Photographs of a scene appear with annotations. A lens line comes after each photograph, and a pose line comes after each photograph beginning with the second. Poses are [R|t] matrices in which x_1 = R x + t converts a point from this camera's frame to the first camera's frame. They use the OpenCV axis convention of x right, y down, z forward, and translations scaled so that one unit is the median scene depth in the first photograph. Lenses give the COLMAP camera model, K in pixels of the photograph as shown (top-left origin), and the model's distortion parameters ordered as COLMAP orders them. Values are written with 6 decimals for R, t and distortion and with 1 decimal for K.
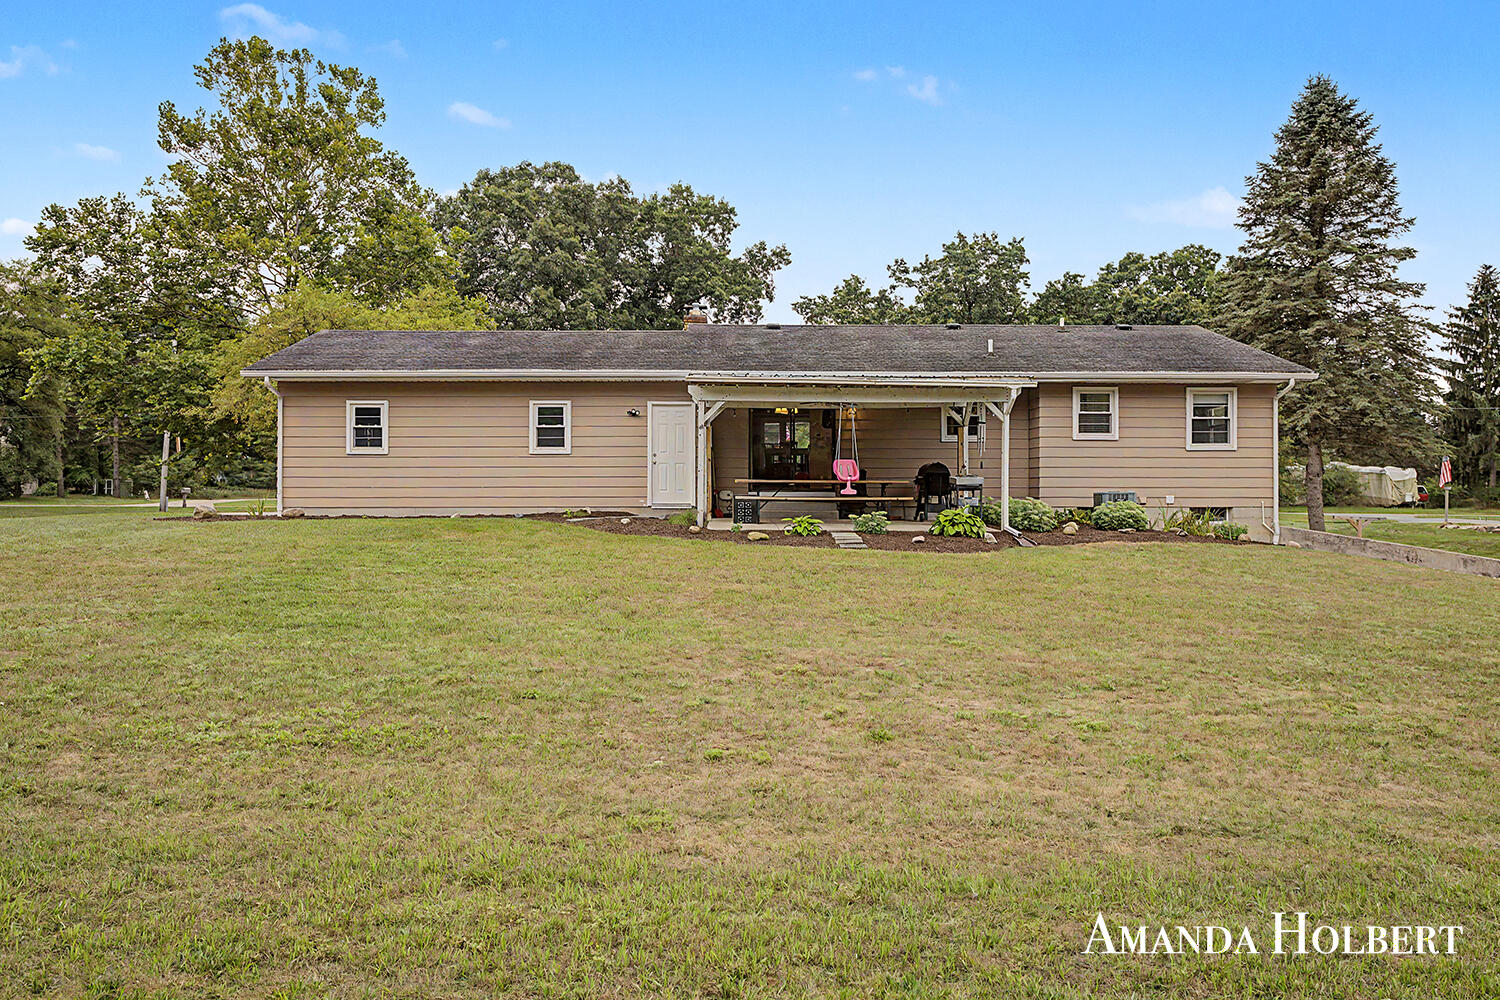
lens RADIAL K [[1078.6, 0, 750.3], [0, 1078.6, 496.0], [0, 0, 1]] dist [-0.001083, 0.000253]
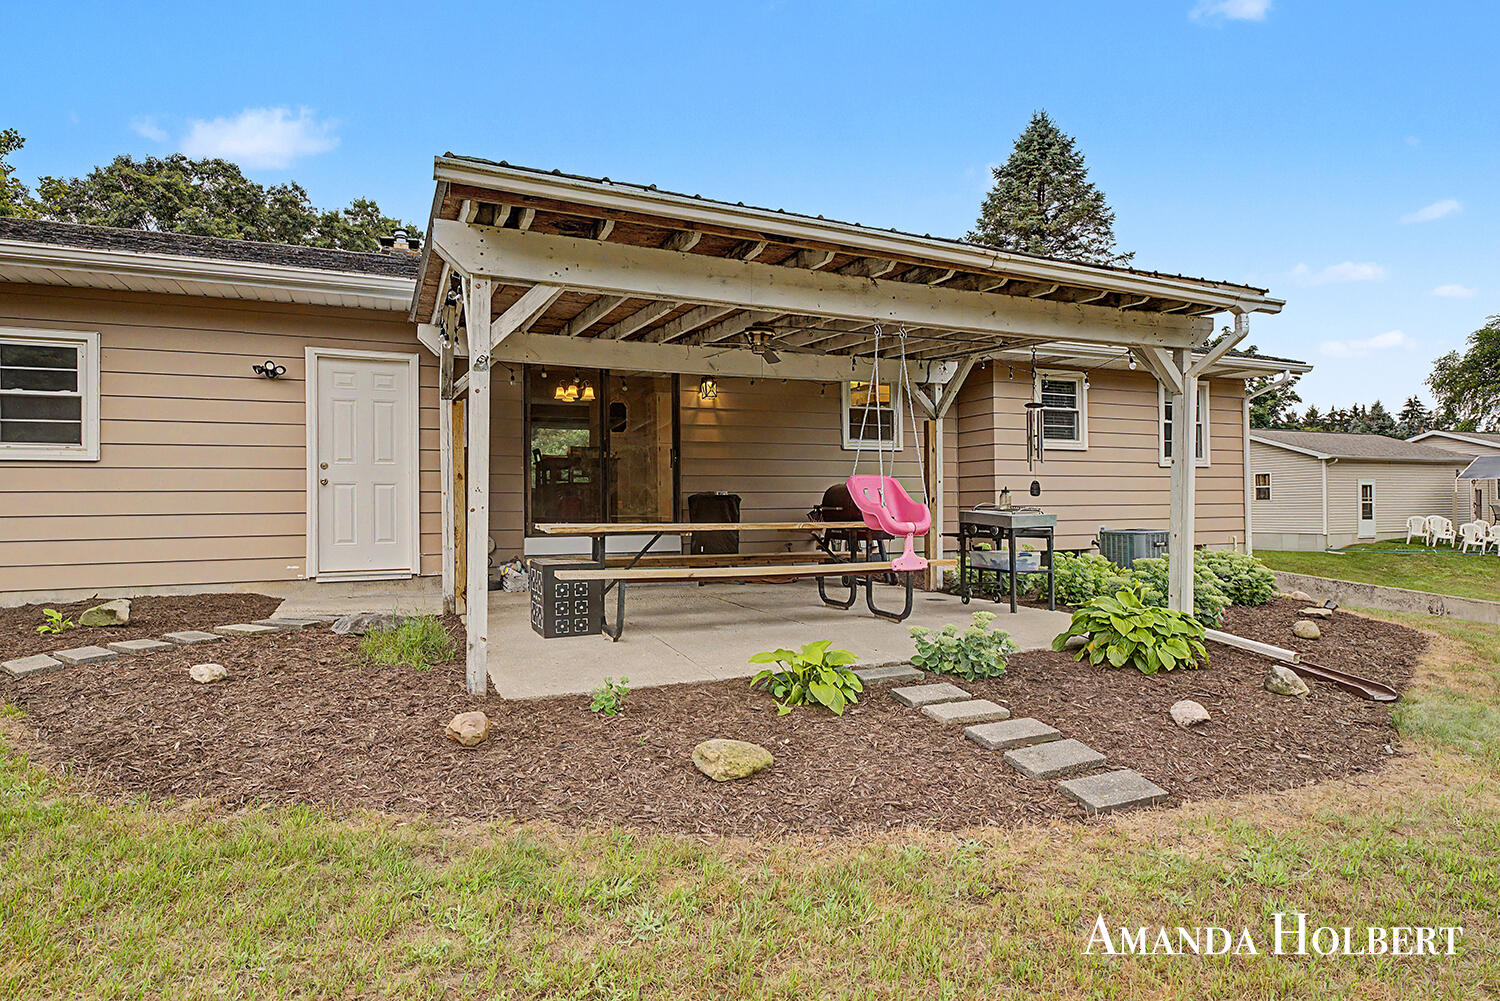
lens RADIAL K [[821.7, 0, 748.5], [0, 821.7, 500.3], [0, 0, 1]] dist [-0.001548, 0.000093]
pose [[0.930766, -0.006100, 0.365565, -0.029752], [0.009487, 0.999927, -0.007469, -0.011587], [-0.365493, 0.010420, 0.930756, 0.374971]]
